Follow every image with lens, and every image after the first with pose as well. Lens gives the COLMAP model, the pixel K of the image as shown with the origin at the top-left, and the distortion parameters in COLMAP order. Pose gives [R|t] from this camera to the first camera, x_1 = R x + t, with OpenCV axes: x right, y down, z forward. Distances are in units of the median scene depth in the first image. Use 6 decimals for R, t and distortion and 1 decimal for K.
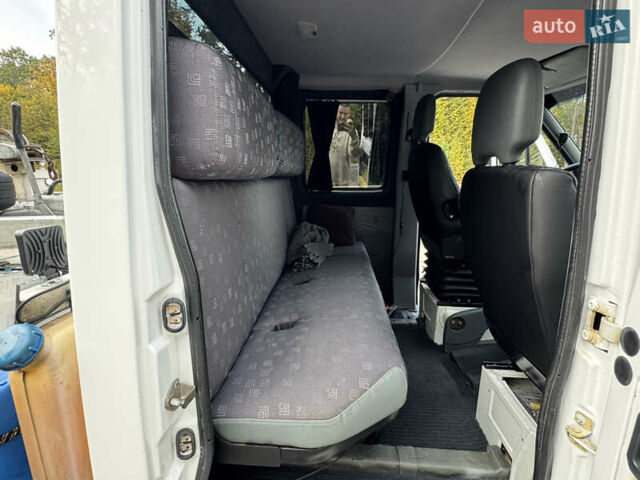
lens RADIAL K [[327.8, 0, 316.5], [0, 327.8, 239.8], [0, 0, 1]] dist [-0.001986, -0.000221]
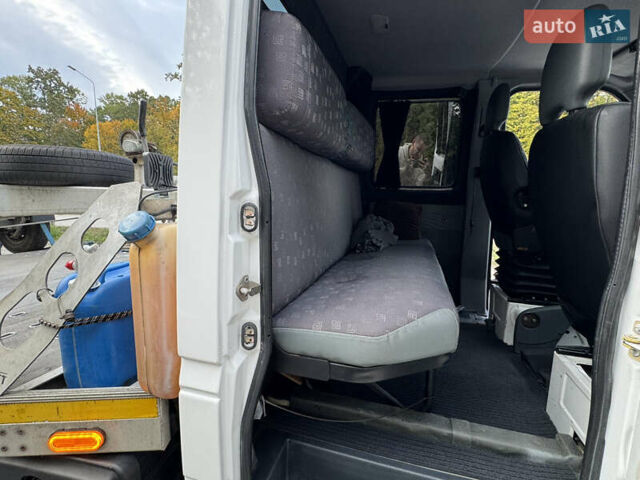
lens RADIAL K [[327.8, 0, 316.5], [0, 327.8, 239.8], [0, 0, 1]] dist [-0.001986, -0.000221]
pose [[0.976140, 0.048837, -0.211578, 0.039314], [-0.064852, 0.995477, -0.069421, 0.210363], [0.207231, 0.081486, 0.974892, -0.071129]]
